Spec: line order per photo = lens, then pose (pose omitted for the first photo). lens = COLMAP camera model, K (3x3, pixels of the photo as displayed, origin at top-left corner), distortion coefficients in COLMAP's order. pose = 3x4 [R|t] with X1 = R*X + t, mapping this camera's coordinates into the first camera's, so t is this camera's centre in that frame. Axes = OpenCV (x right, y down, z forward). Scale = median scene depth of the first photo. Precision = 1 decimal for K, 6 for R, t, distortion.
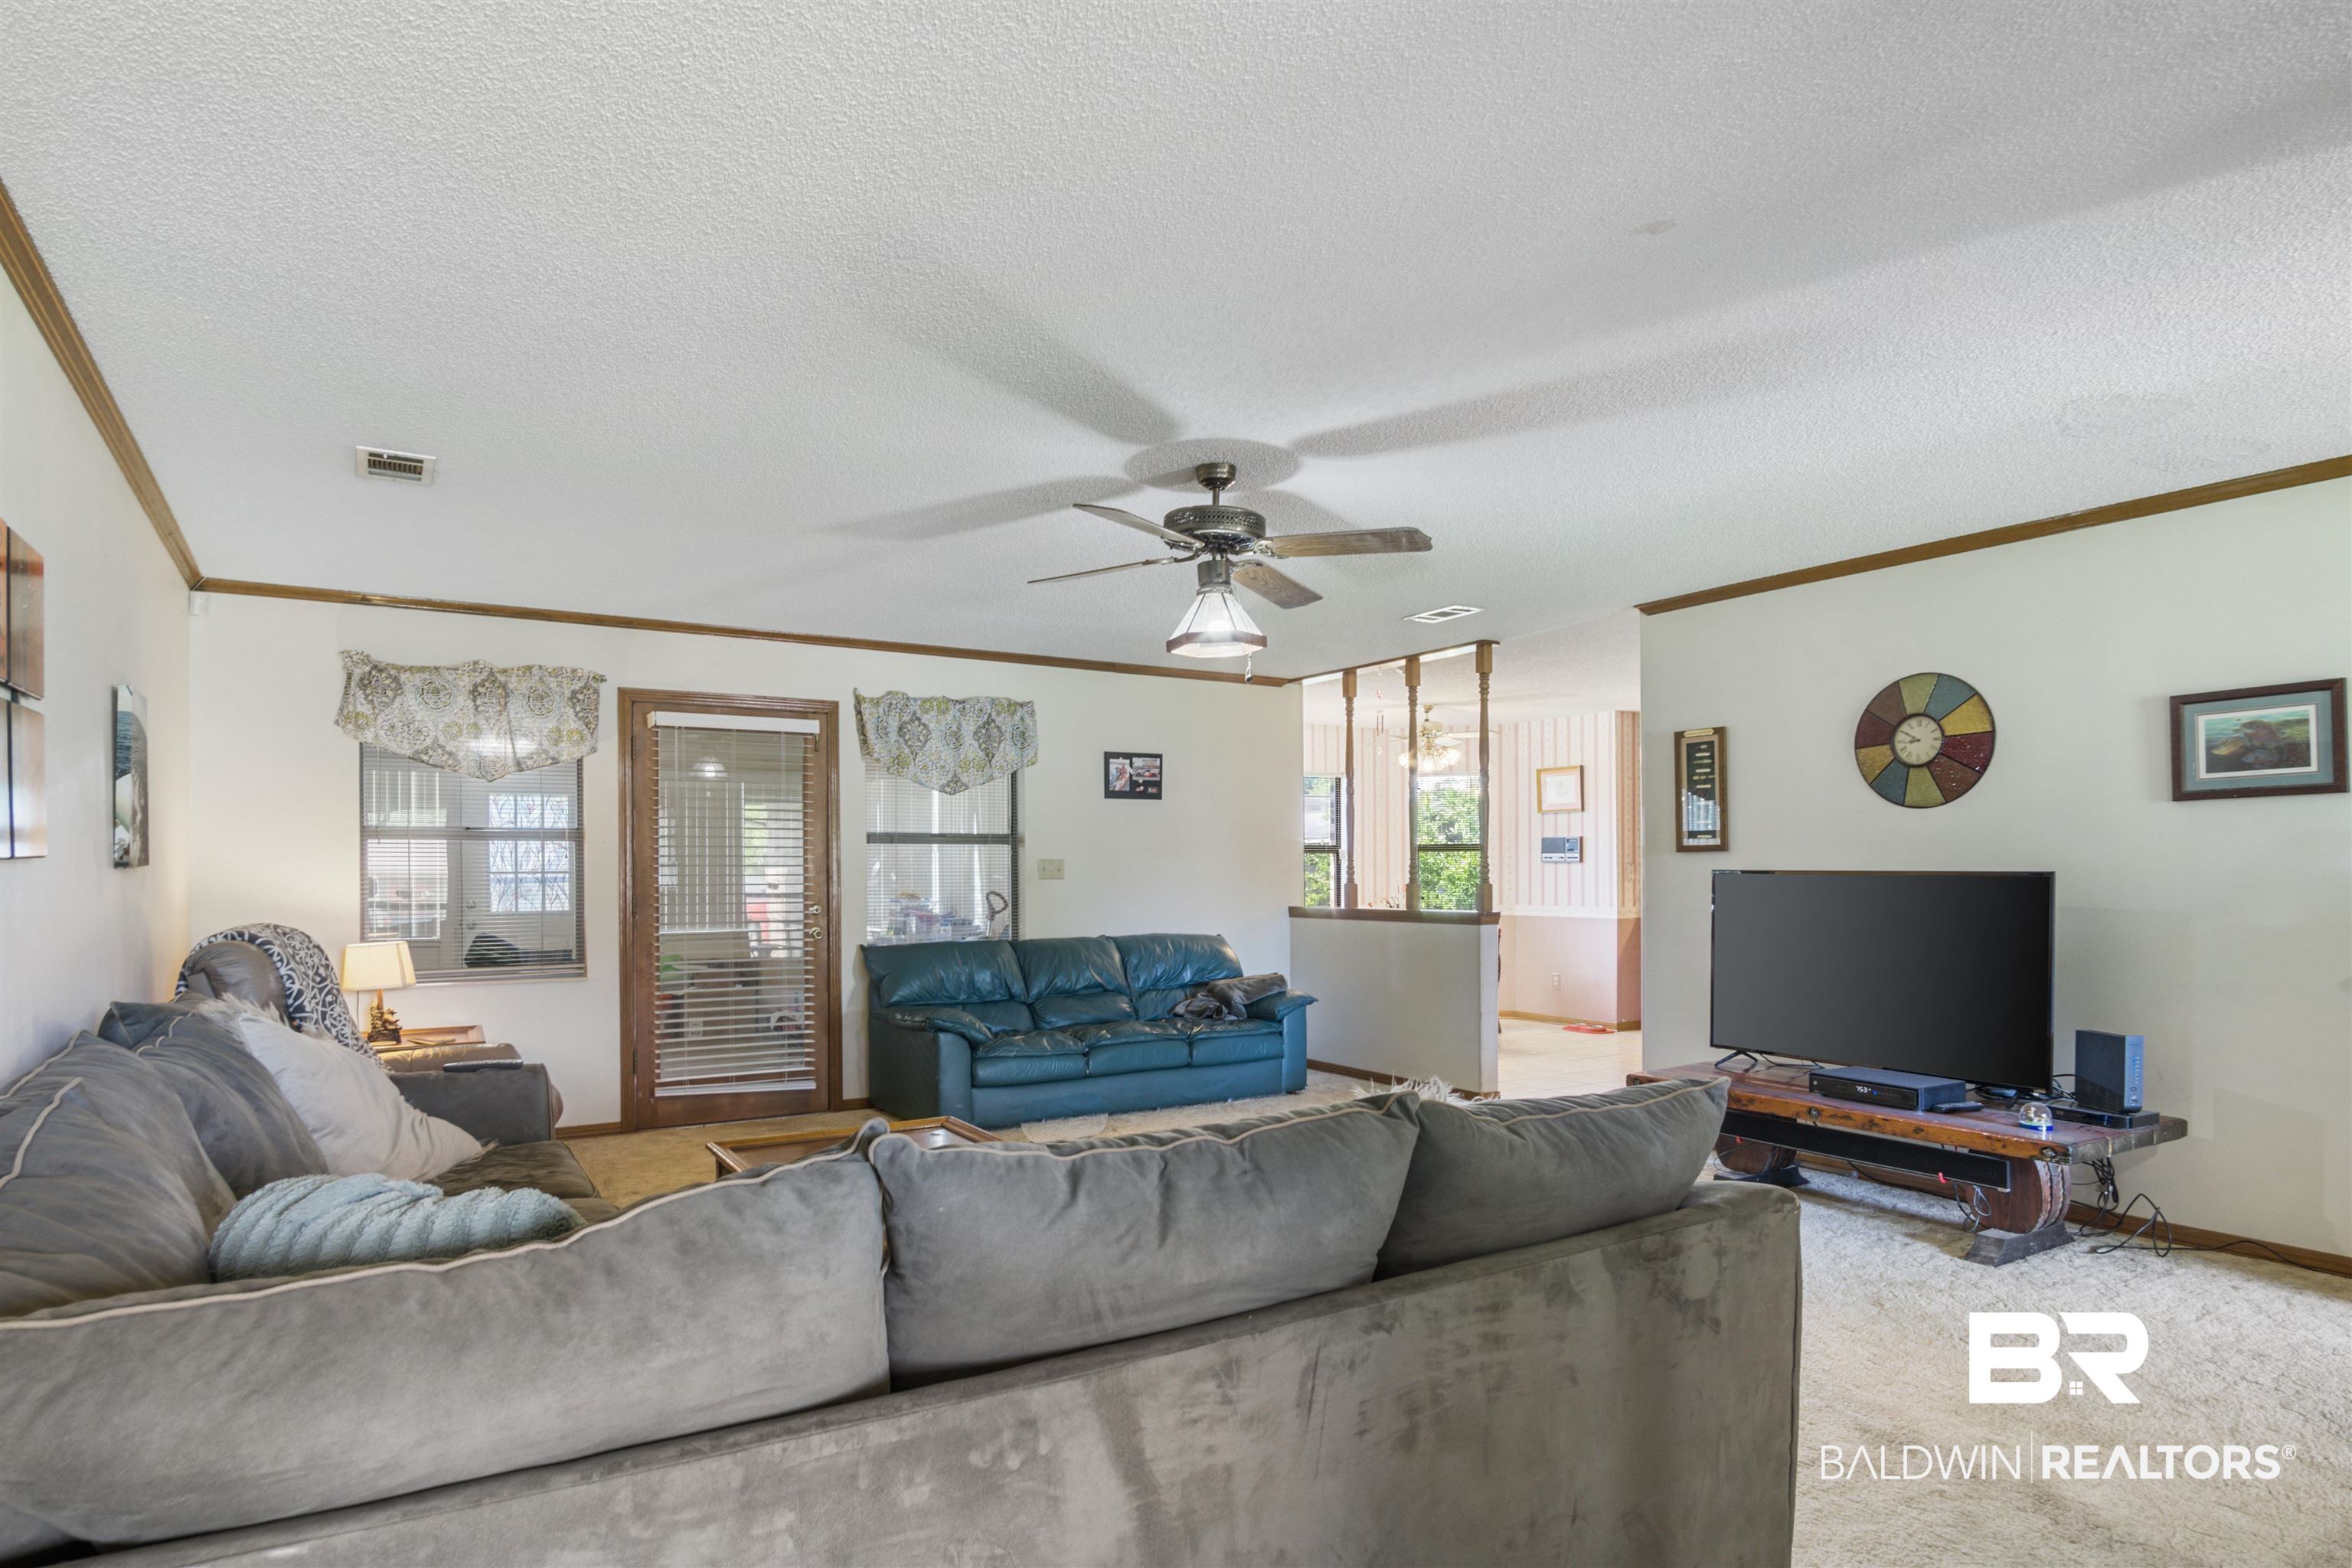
lens RADIAL K [[1299.6, 0, 1114.2], [0, 1299.6, 867.4], [0, 0, 1]] dist [0.002816, 0.000202]
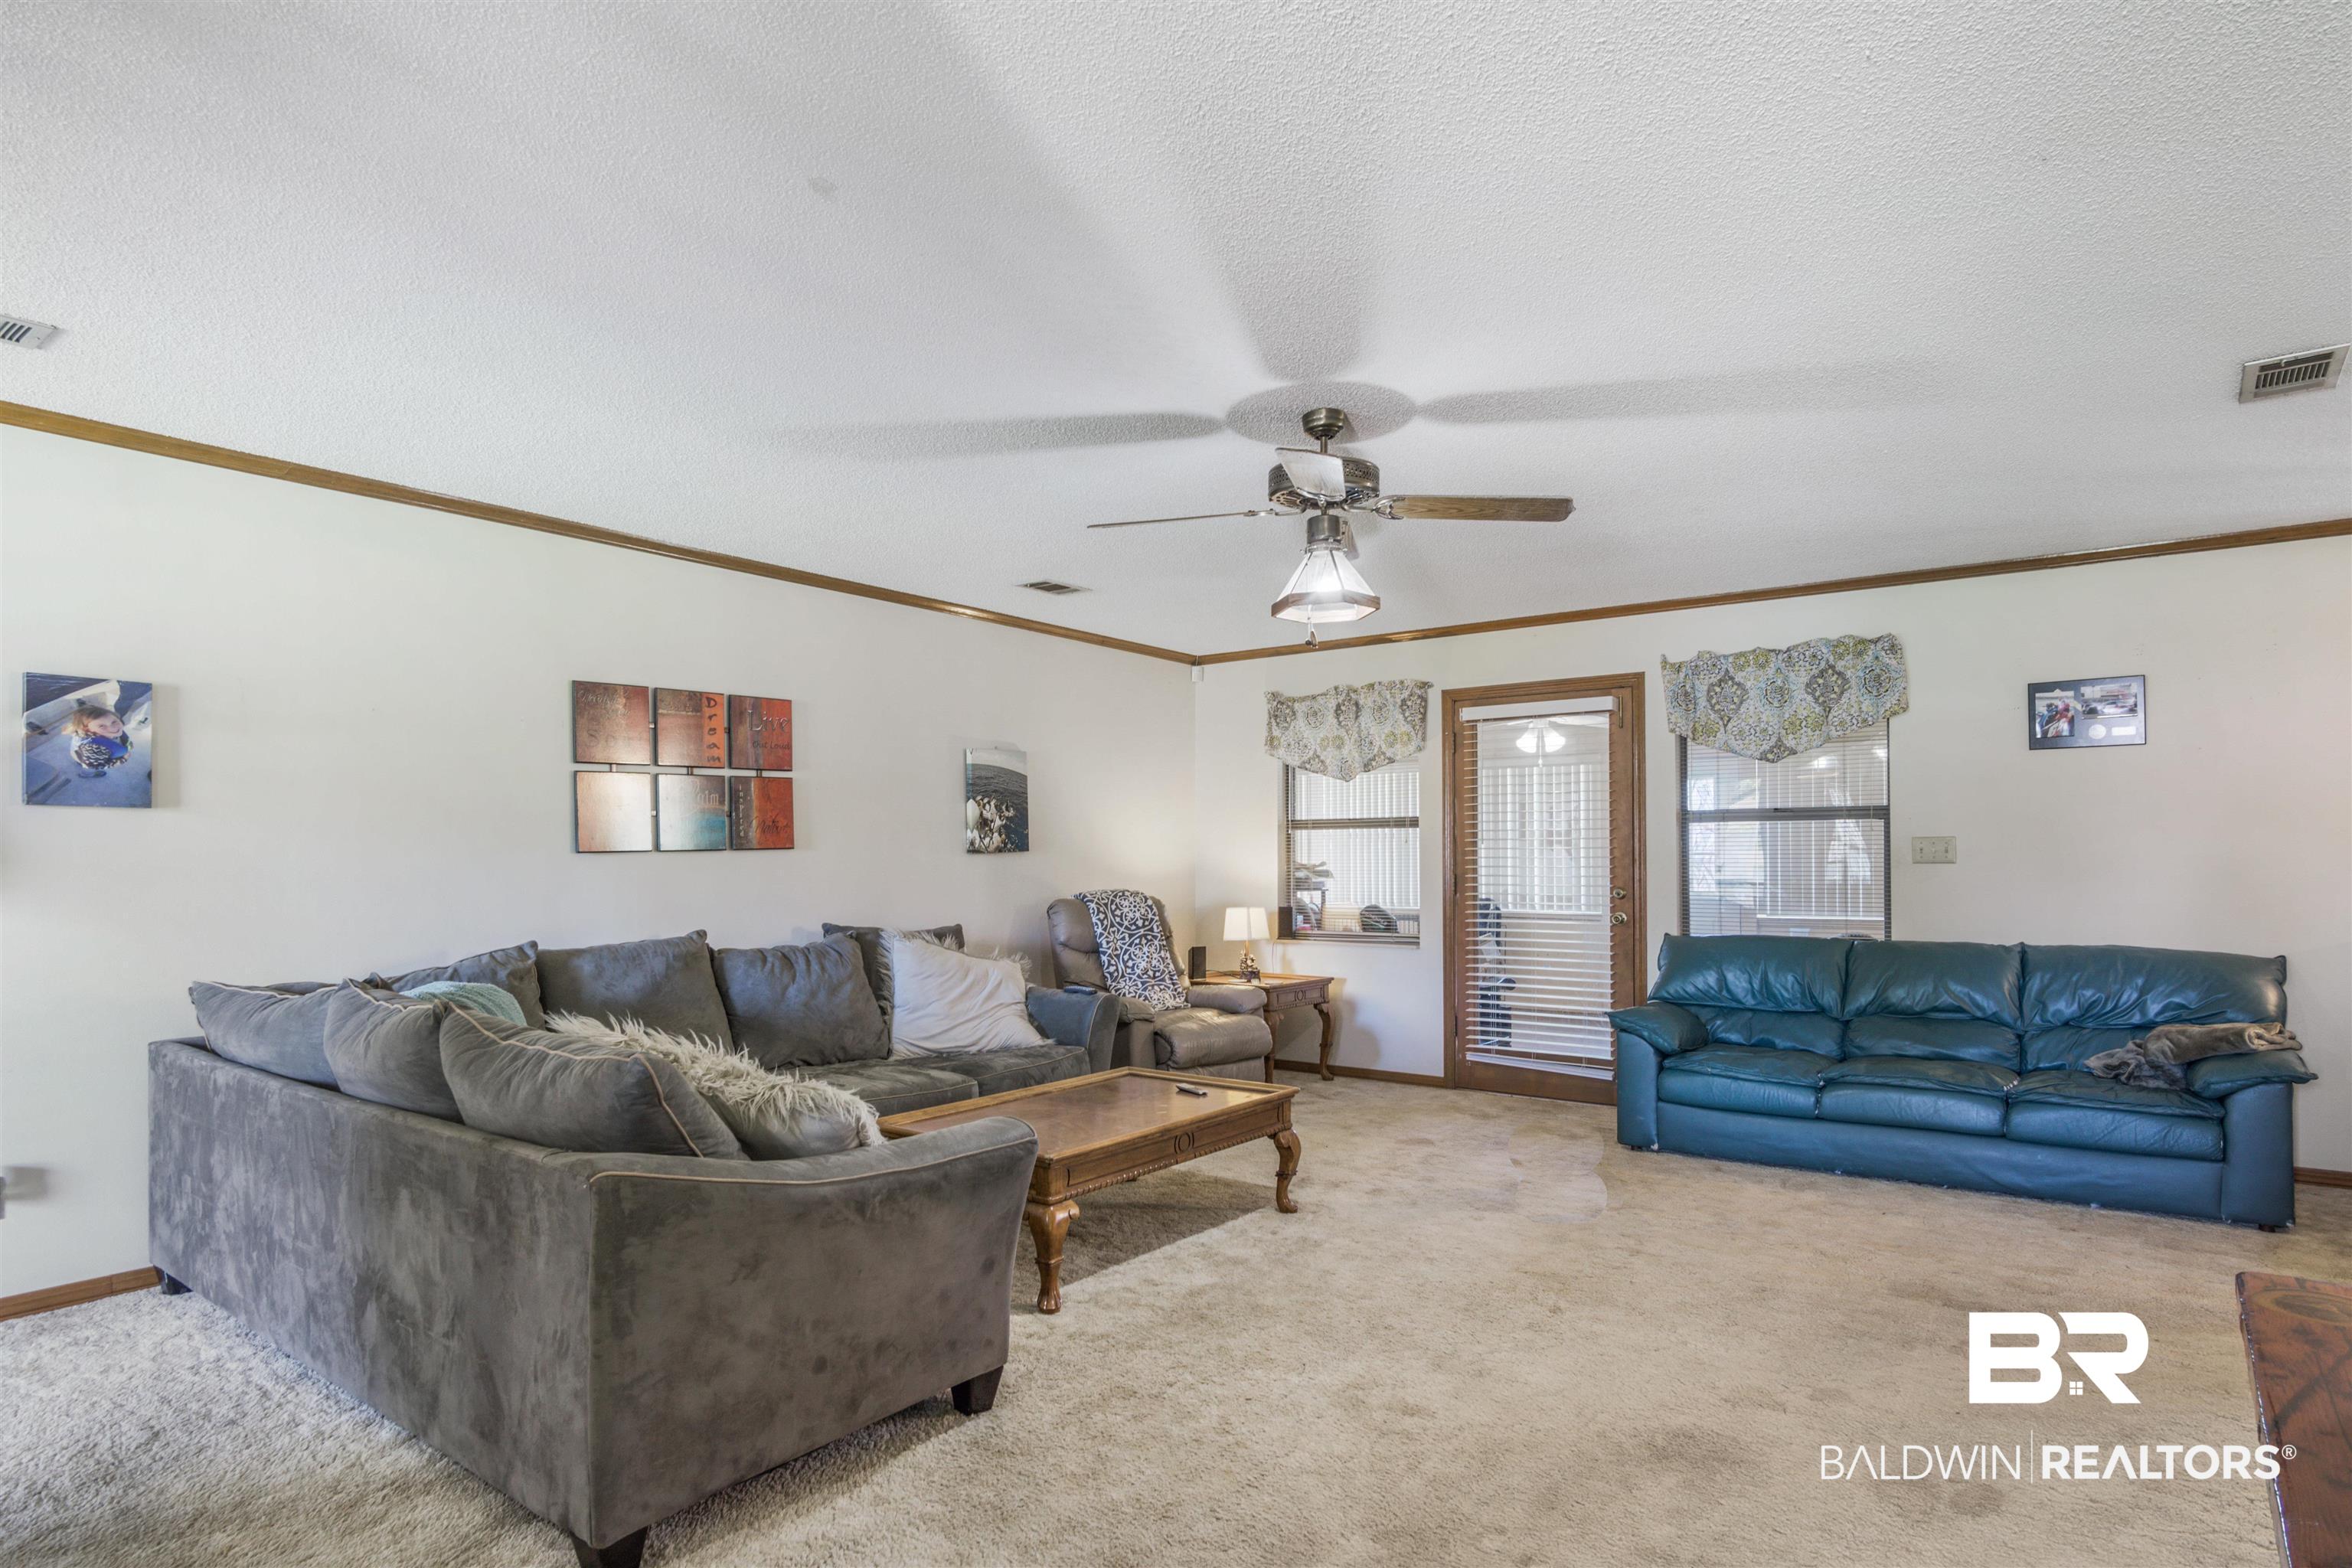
lens RADIAL K [[1299.6, 0, 1175.5], [0, 1299.6, 850.1], [0, 0, 1]] dist [0.002816, 0.000202]
pose [[0.383339, -0.001373, -0.923607, 0.524616], [0.008568, 0.999961, 0.002070, -0.004264], [0.923568, -0.008707, 0.383336, 0.330059]]
